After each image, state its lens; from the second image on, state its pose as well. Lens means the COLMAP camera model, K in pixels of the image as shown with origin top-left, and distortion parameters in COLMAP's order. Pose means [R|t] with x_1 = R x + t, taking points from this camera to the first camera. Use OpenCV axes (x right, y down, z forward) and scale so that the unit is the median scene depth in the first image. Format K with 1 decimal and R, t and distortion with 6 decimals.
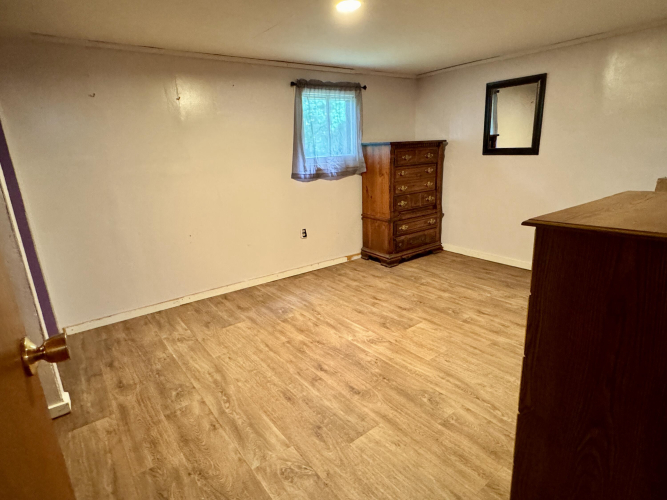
lens RADIAL K [[369.4, 0, 333.5], [0, 369.4, 250.0], [0, 0, 1]] dist [-0.003928, -0.000242]
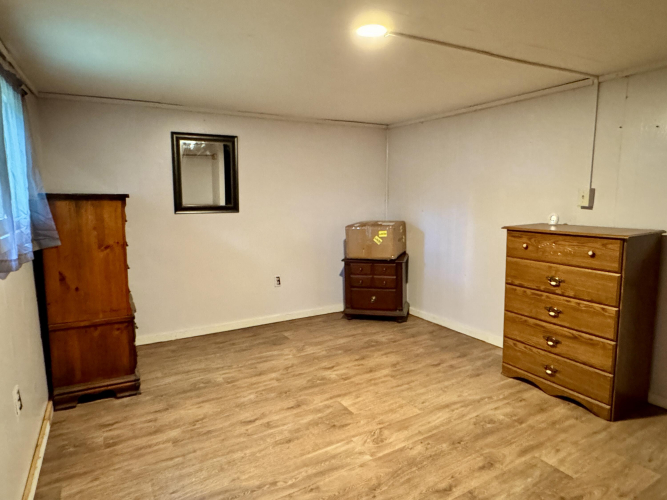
lens RADIAL K [[415.7, 0, 324.2], [0, 415.7, 246.5], [0, 0, 1]] dist [-0.005480, 0.001486]
pose [[0.129217, -0.087754, 0.987726, -0.650401], [0.267775, 0.962160, 0.050452, -0.195501], [-0.954777, 0.257969, 0.147826, 0.764421]]
